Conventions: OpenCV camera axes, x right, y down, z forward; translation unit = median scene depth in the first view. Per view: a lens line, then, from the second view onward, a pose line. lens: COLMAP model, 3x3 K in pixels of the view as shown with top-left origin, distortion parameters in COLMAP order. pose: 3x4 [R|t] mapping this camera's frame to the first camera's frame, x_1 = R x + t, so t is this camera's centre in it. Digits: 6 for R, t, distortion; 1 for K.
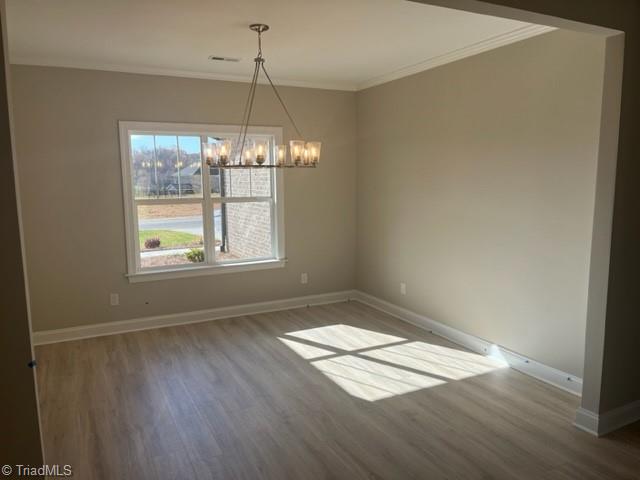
lens RADIAL K [[485.0, 0, 318.3], [0, 485.0, 243.6], [0, 0, 1]] dist [0.066243, -0.095633]
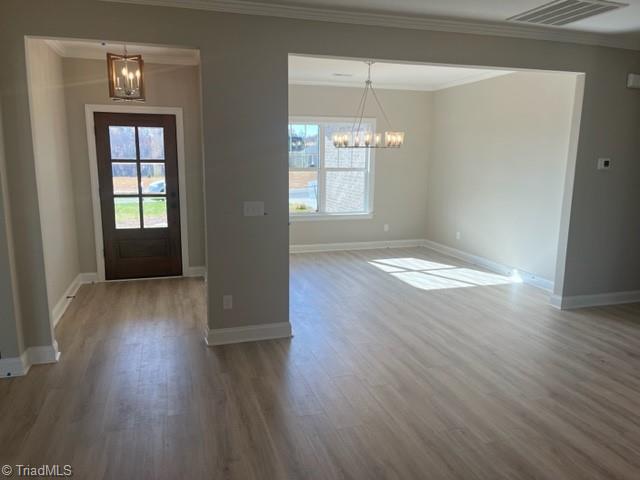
lens RADIAL K [[485.0, 0, 318.3], [0, 485.0, 243.6], [0, 0, 1]] dist [0.066243, -0.095633]
pose [[0.987124, 0.047209, -0.152834, -0.008383], [-0.040302, 0.998035, 0.047981, 0.074610], [0.154799, -0.041204, 0.987086, -0.518288]]
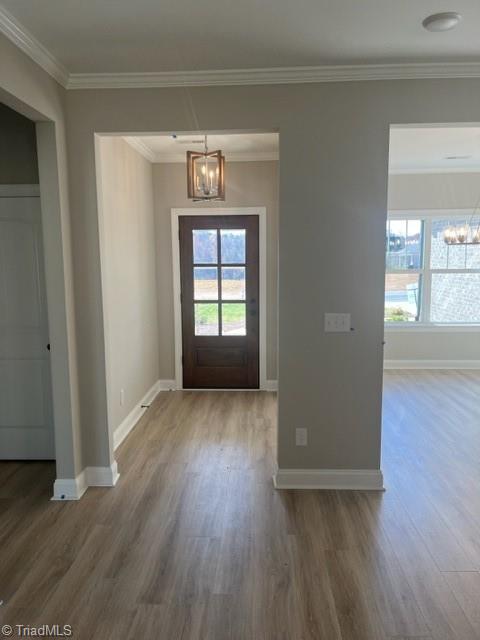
lens RADIAL K [[485.0, 0, 240.0], [0, 485.0, 320.0], [0, 0, 1]] dist [0.066243, -0.095633]
pose [[0.874543, 0.064957, -0.480578, -0.046599], [-0.065734, 0.997721, 0.015234, 0.053895], [0.480472, 0.018267, 0.876820, -0.350875]]
